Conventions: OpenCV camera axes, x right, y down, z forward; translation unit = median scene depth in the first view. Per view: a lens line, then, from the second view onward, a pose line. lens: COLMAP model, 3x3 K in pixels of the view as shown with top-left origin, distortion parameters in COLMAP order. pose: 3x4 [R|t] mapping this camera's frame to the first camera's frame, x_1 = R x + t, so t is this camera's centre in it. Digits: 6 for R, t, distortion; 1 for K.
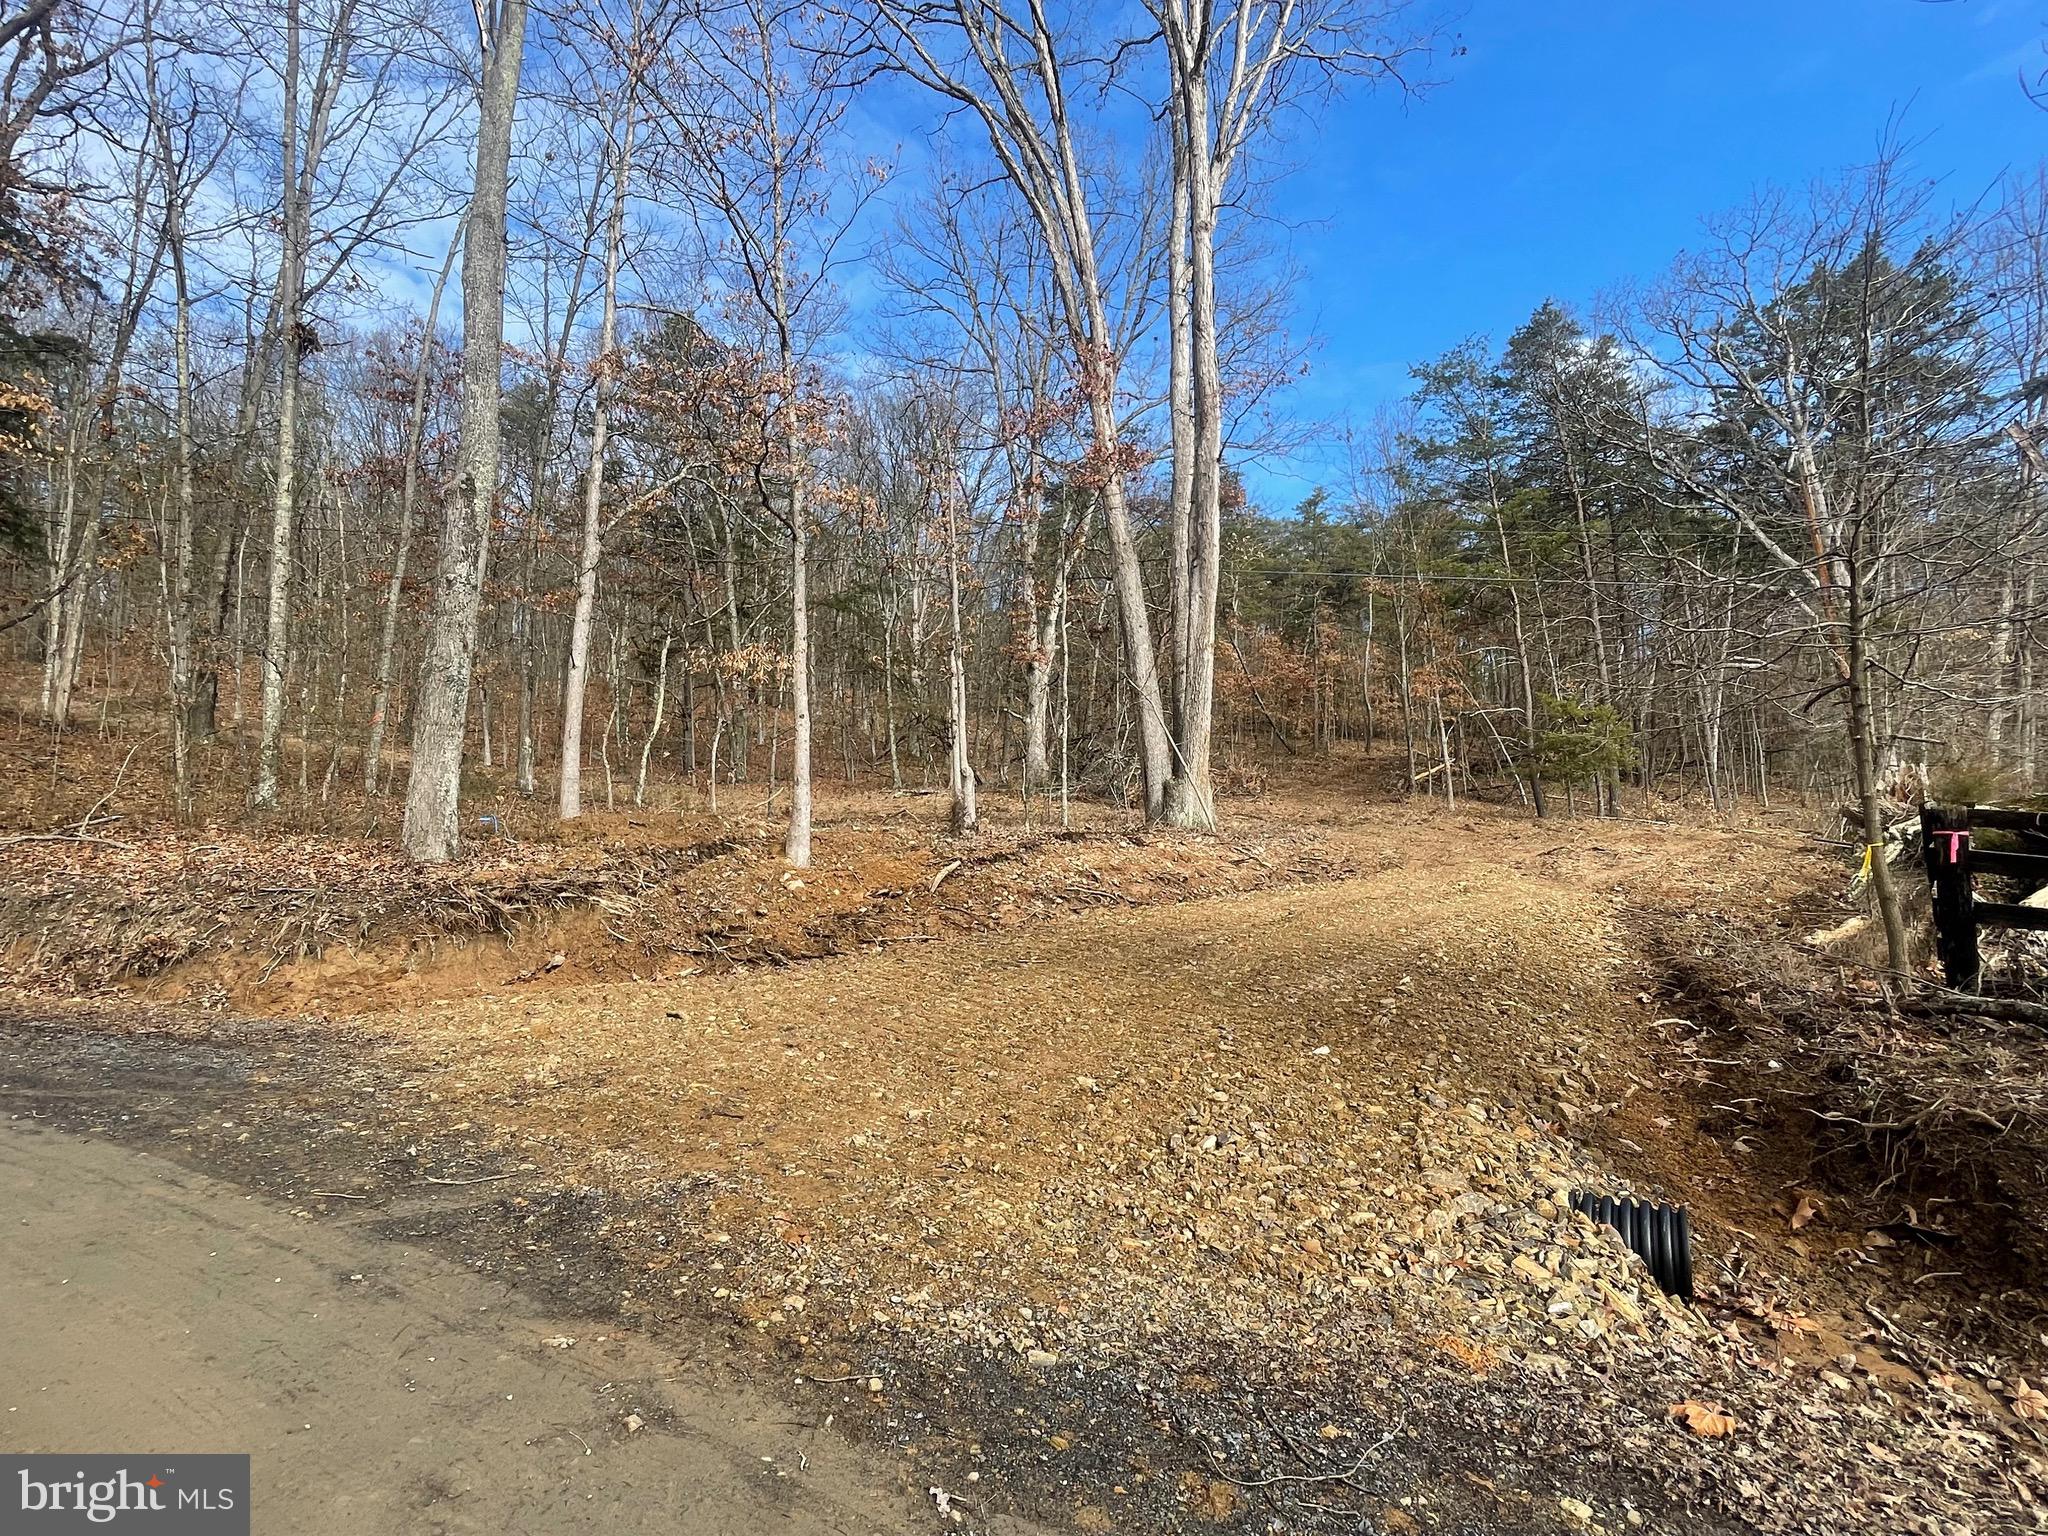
lens RADIAL K [[1015.6, 0, 1024.1], [0, 1015.6, 771.0], [0, 0, 1]] dist [-0.000476, 0.000402]
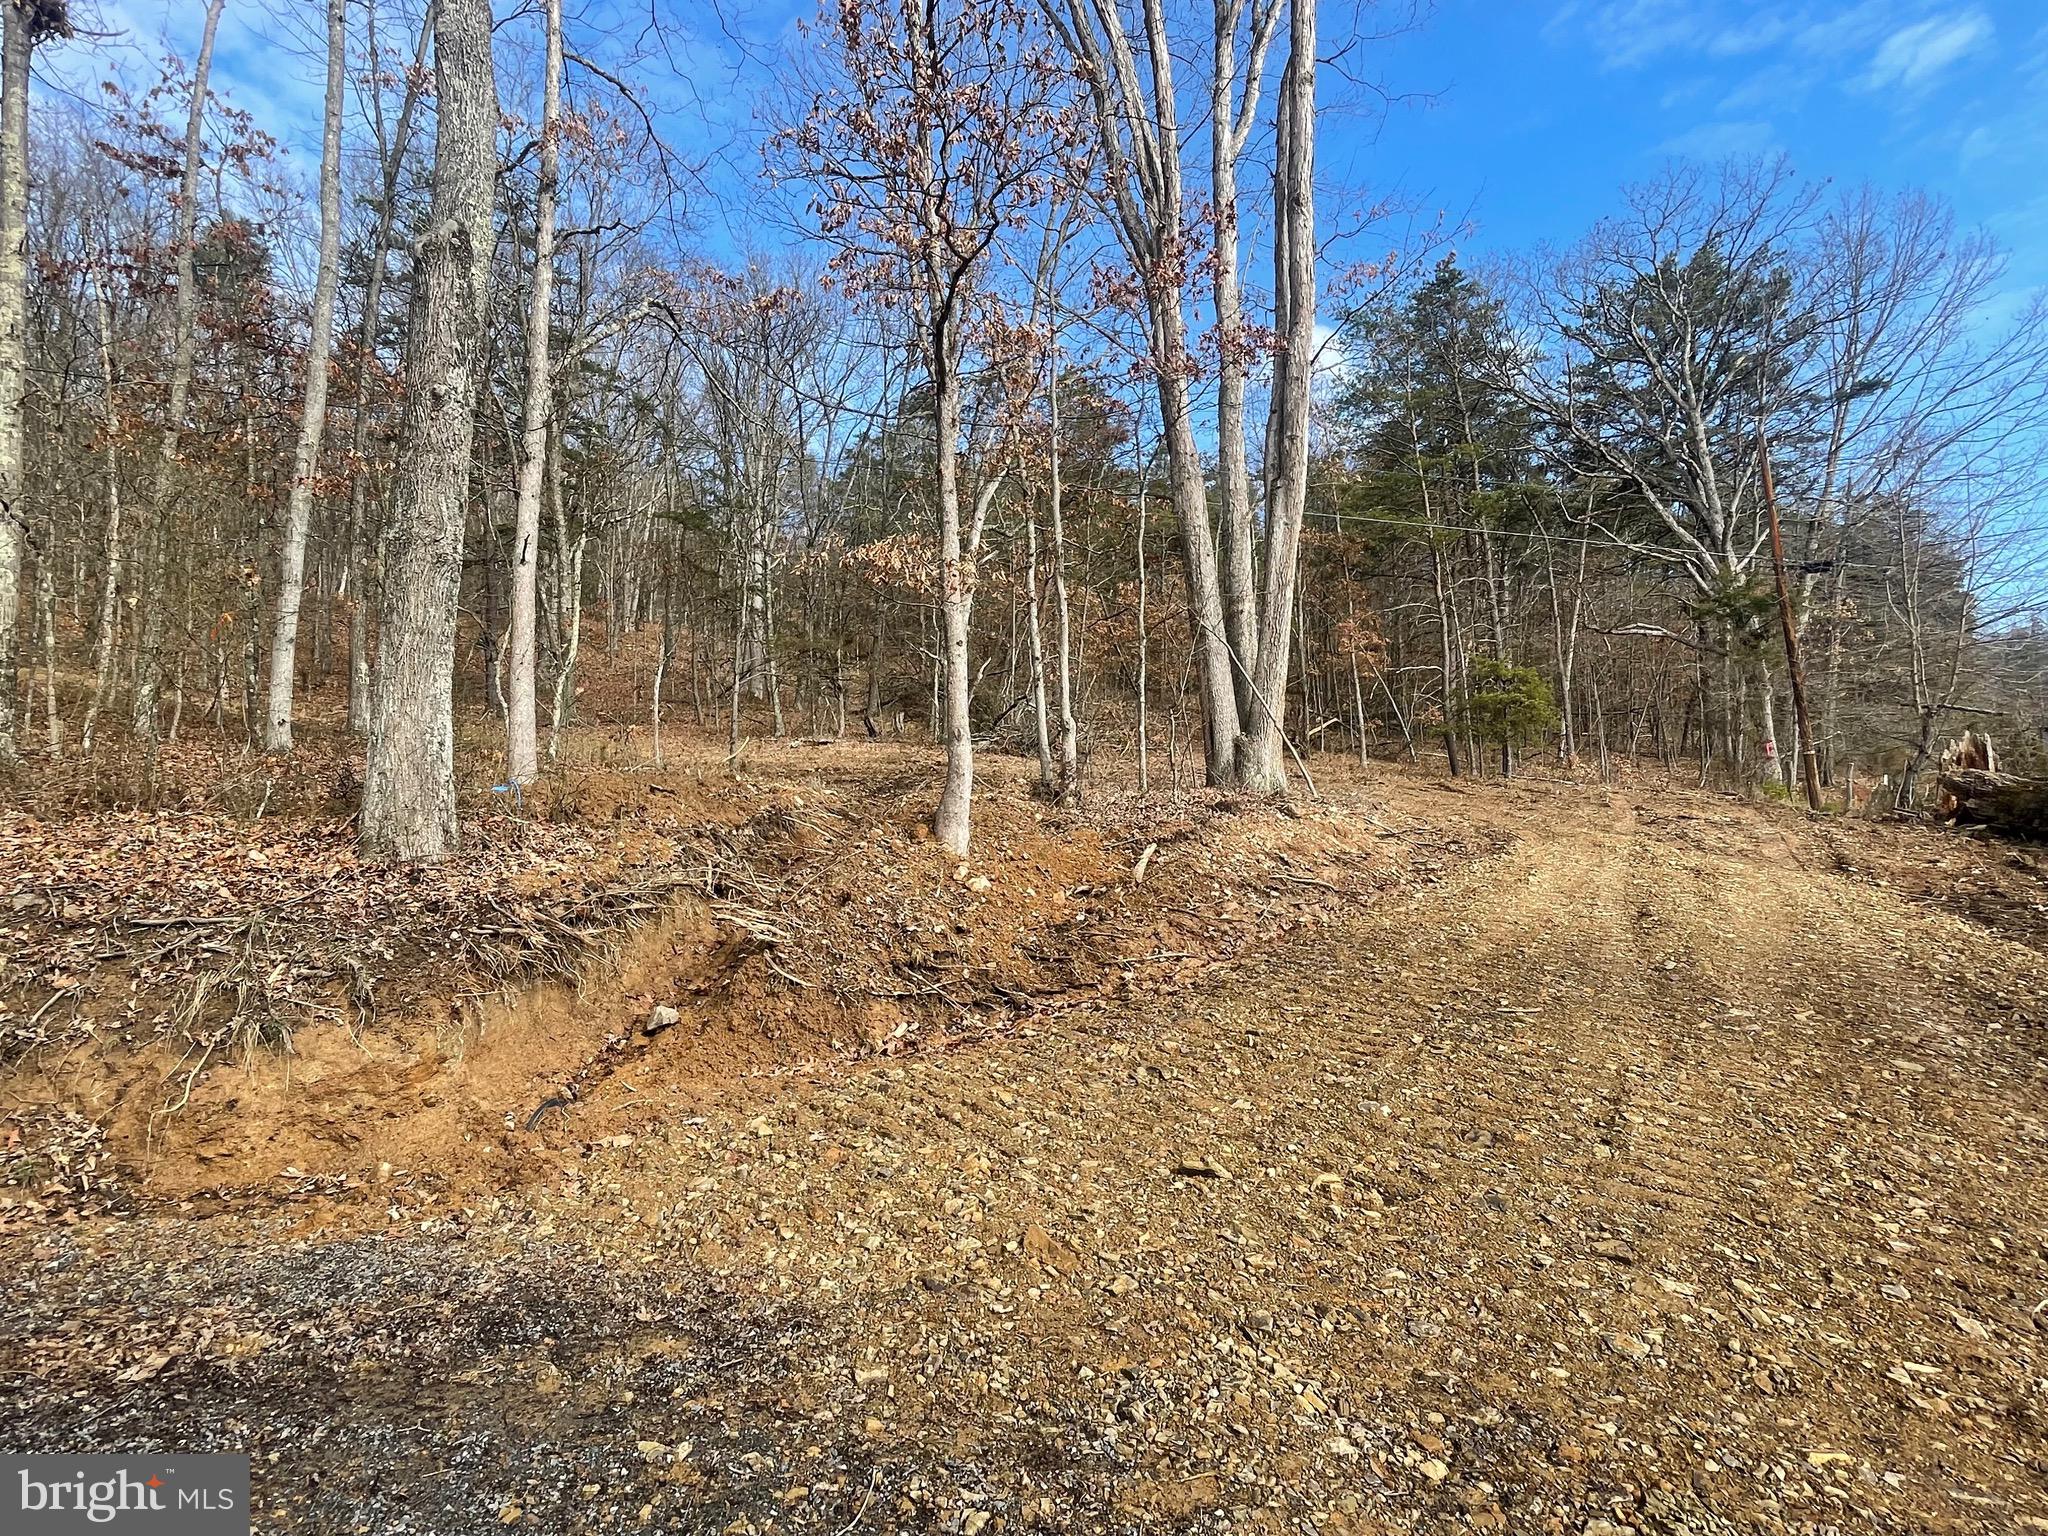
lens RADIAL K [[1015.6, 0, 1023.9], [0, 1015.6, 765.6], [0, 0, 1]] dist [-0.000476, 0.000402]
pose [[0.972609, 0.009180, 0.232267, -0.391695], [-0.019789, 0.998862, 0.043386, -0.000192], [-0.231605, -0.046794, 0.971684, 0.344452]]
